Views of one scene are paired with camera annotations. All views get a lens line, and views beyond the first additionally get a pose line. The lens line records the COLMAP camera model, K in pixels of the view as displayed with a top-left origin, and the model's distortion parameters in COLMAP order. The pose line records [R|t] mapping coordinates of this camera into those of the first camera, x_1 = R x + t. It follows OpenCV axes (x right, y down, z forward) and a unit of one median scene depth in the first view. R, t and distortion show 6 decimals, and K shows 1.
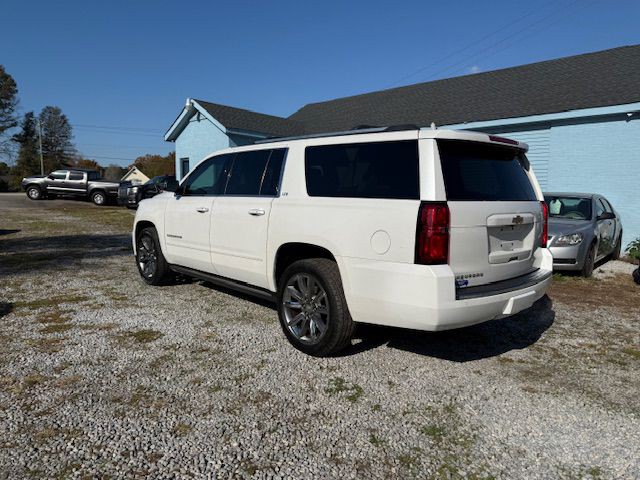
lens RADIAL K [[449.8, 0, 321.8], [0, 449.8, 241.4], [0, 0, 1]] dist [0.051199, -0.062219]
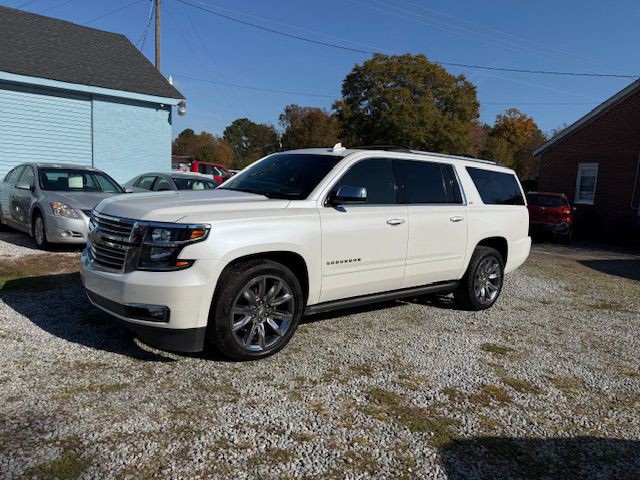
lens RADIAL K [[449.8, 0, 318.2], [0, 449.8, 241.0], [0, 0, 1]] dist [0.051199, -0.062219]
pose [[0.041313, -0.148663, 0.988025, -0.497511], [0.045772, 0.988112, 0.146762, -0.073312], [-0.998097, 0.039161, 0.047627, 0.481516]]
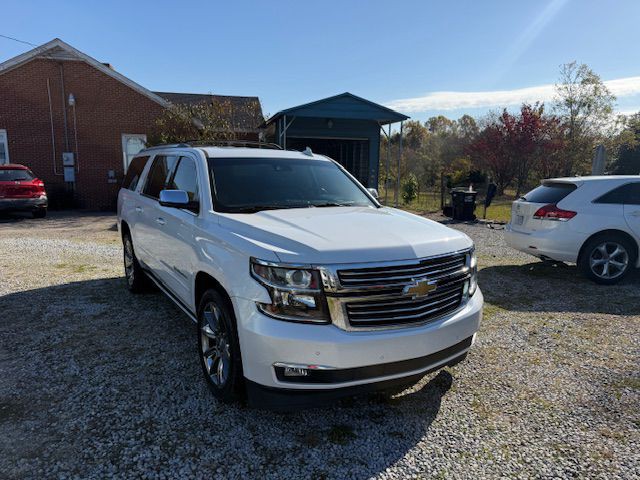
lens RADIAL K [[449.8, 0, 321.4], [0, 449.8, 237.6], [0, 0, 1]] dist [0.051199, -0.062219]
pose [[-0.984112, -0.063524, 0.165794, -0.182845], [-0.018066, 0.964784, 0.262422, -0.127055], [-0.176626, 0.255257, -0.950604, 0.881704]]
